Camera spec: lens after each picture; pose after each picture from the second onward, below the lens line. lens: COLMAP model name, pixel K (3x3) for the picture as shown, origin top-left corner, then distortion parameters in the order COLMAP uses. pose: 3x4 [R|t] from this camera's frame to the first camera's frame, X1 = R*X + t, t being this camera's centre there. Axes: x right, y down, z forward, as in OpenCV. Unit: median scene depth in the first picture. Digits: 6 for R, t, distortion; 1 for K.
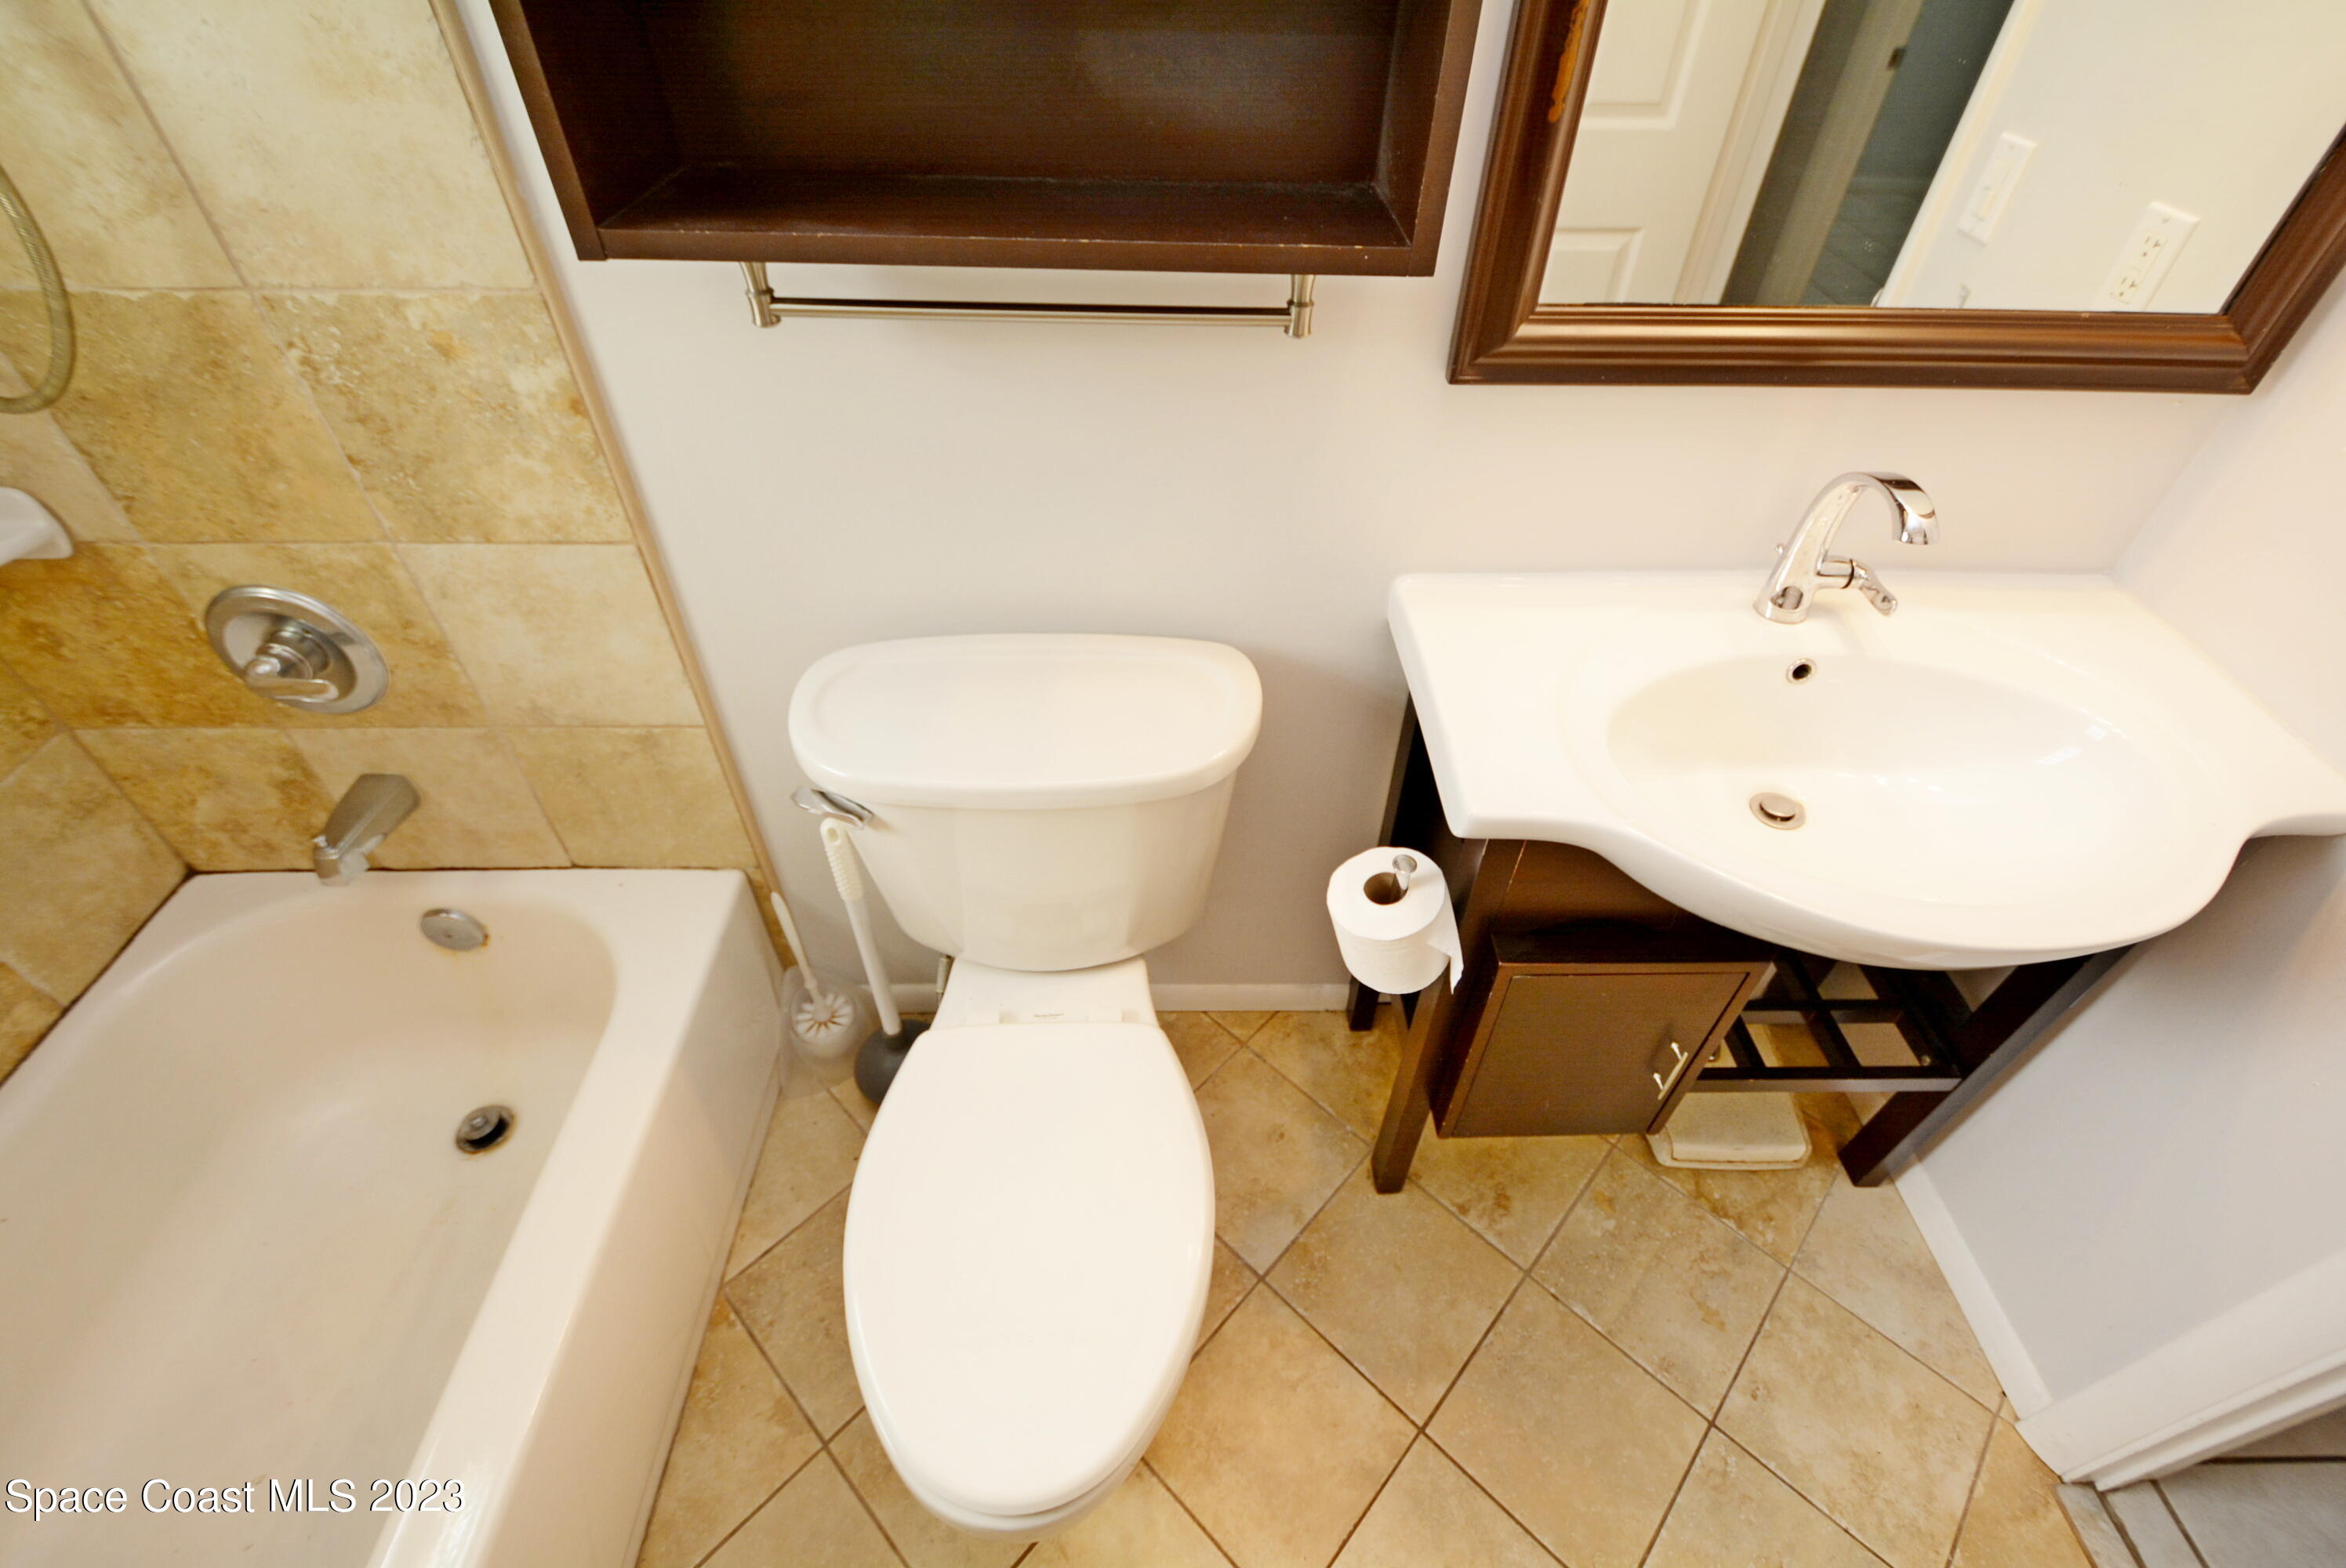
lens RADIAL K [[1025.7, 0, 1180.3], [0, 1025.7, 771.2], [0, 0, 1]] dist [0.009533, -0.008962]
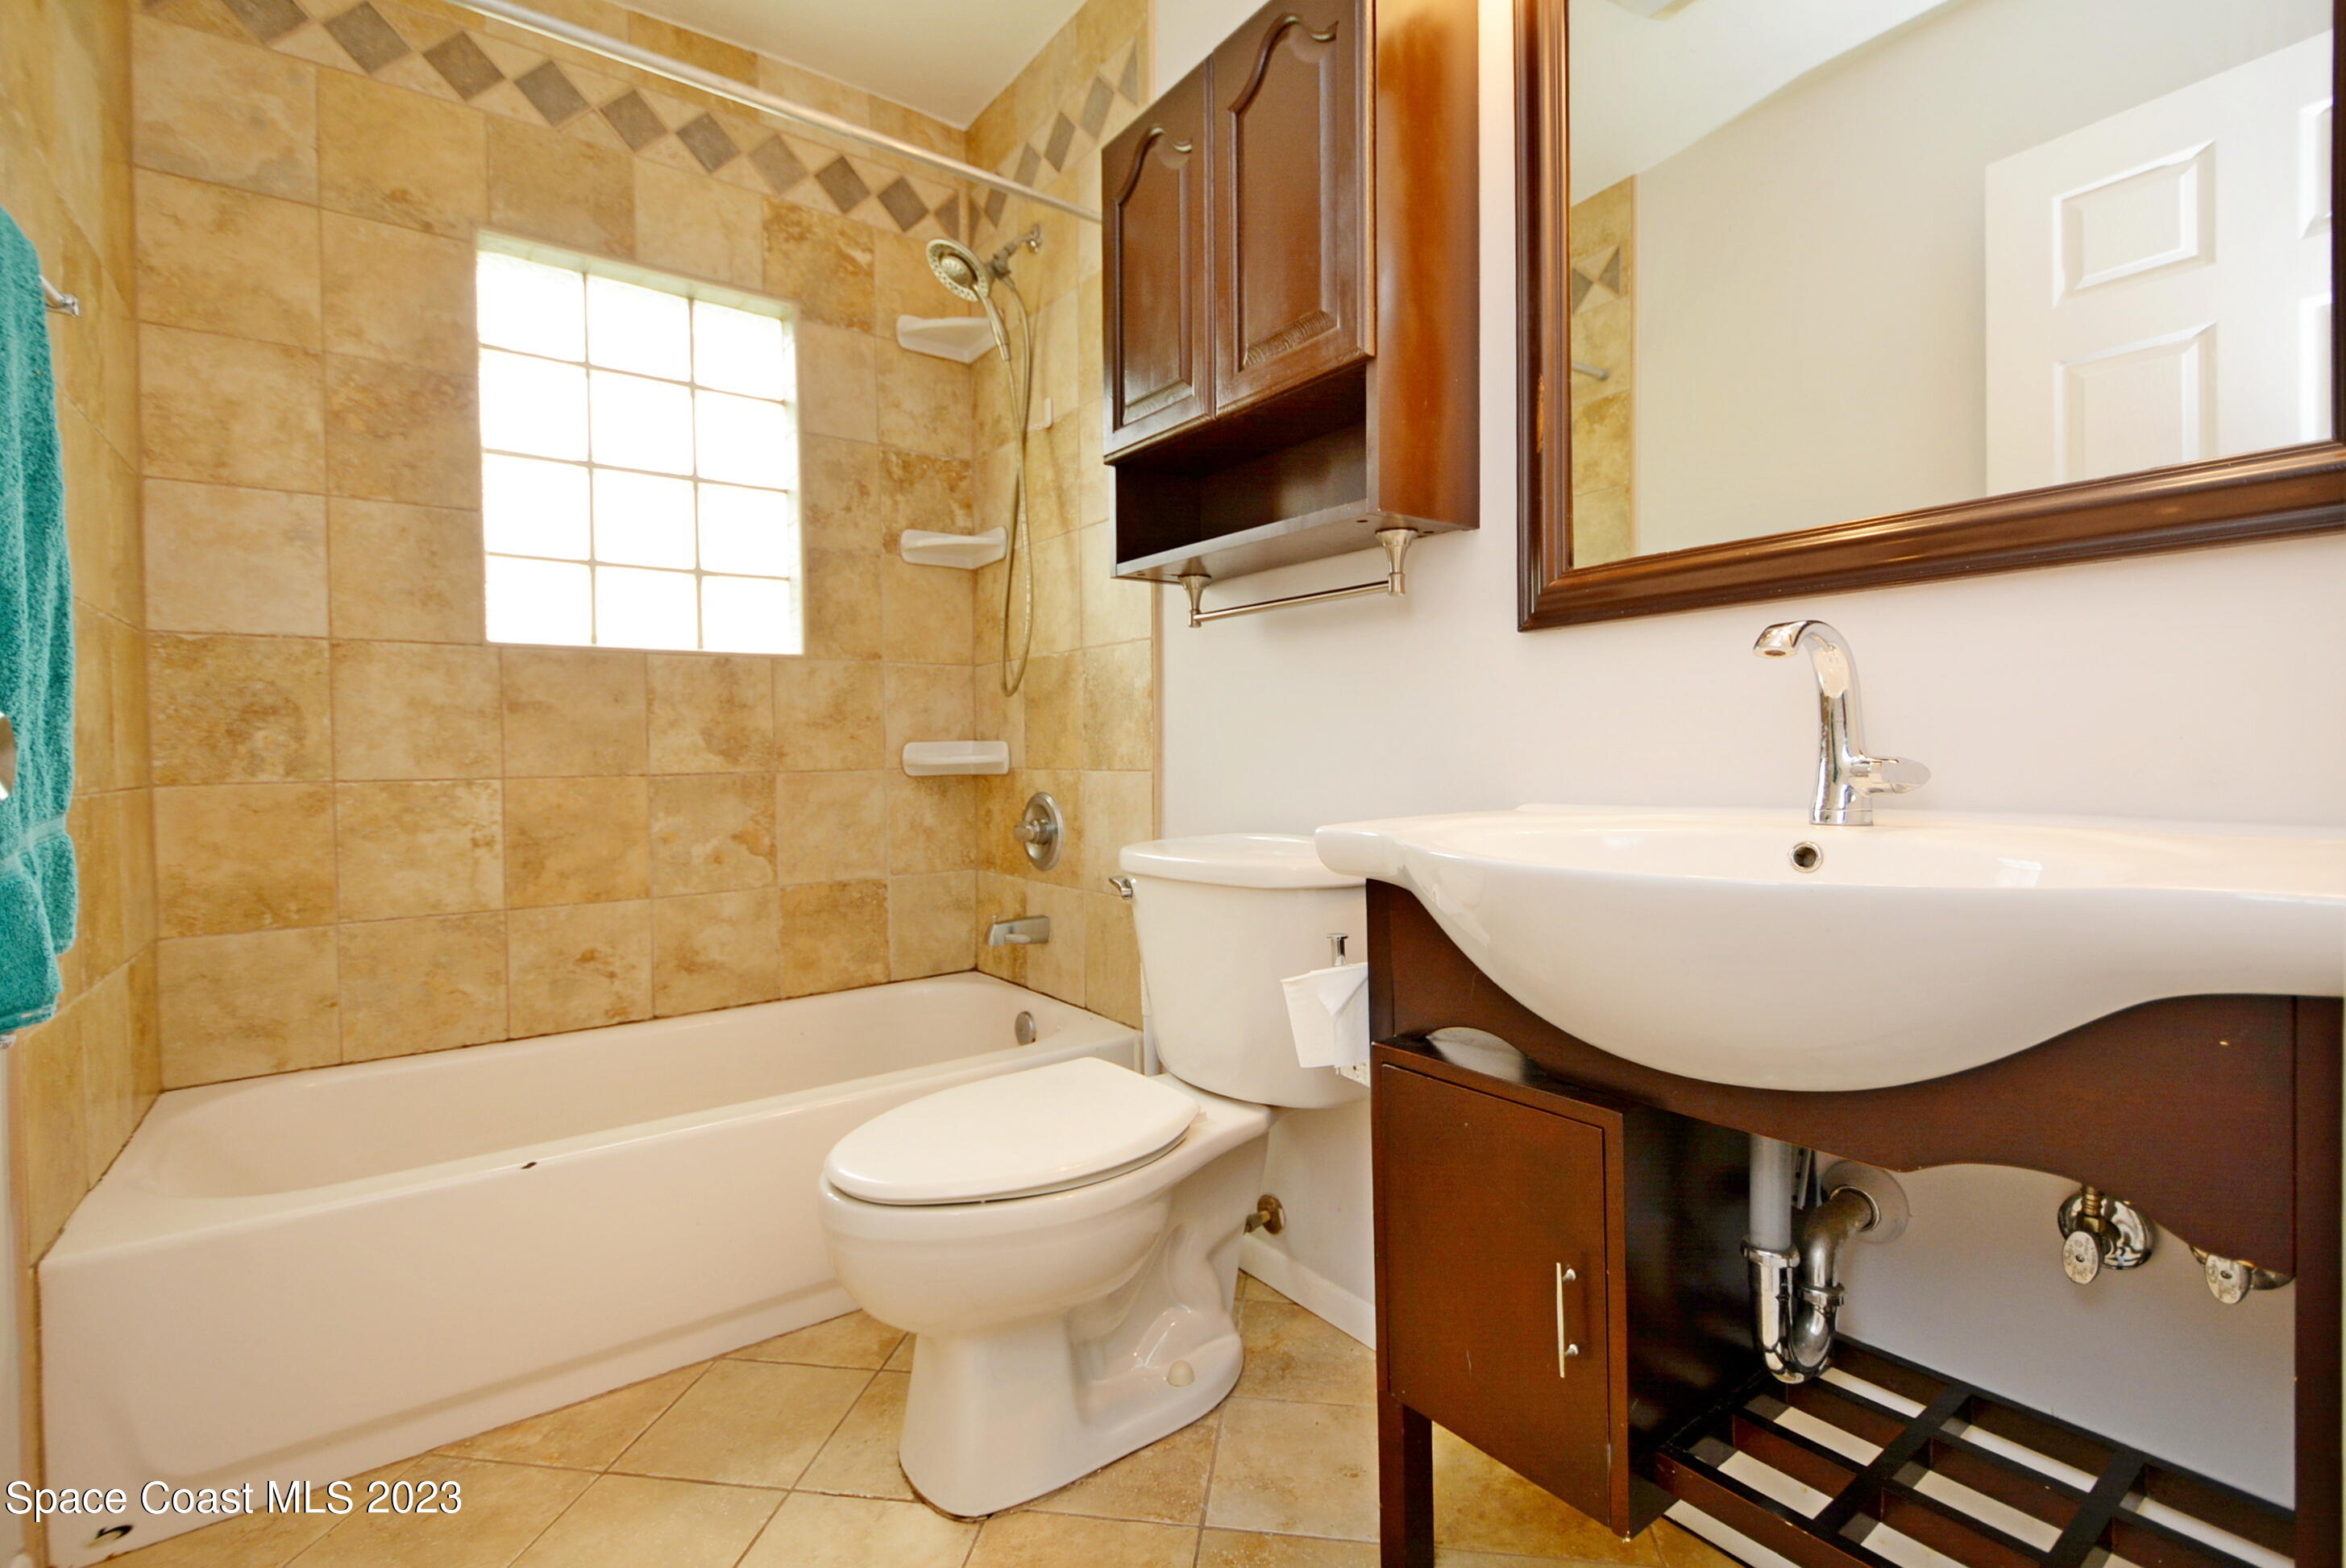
lens RADIAL K [[1025.6, 0, 1180.3], [0, 1025.6, 771.2], [0, 0, 1]] dist [0.009533, -0.008962]
pose [[0.582029, -0.012662, -0.813070, 0.988830], [-0.540216, 0.741324, -0.398254, 0.481739], [0.607790, 0.671028, 0.424632, 0.257276]]
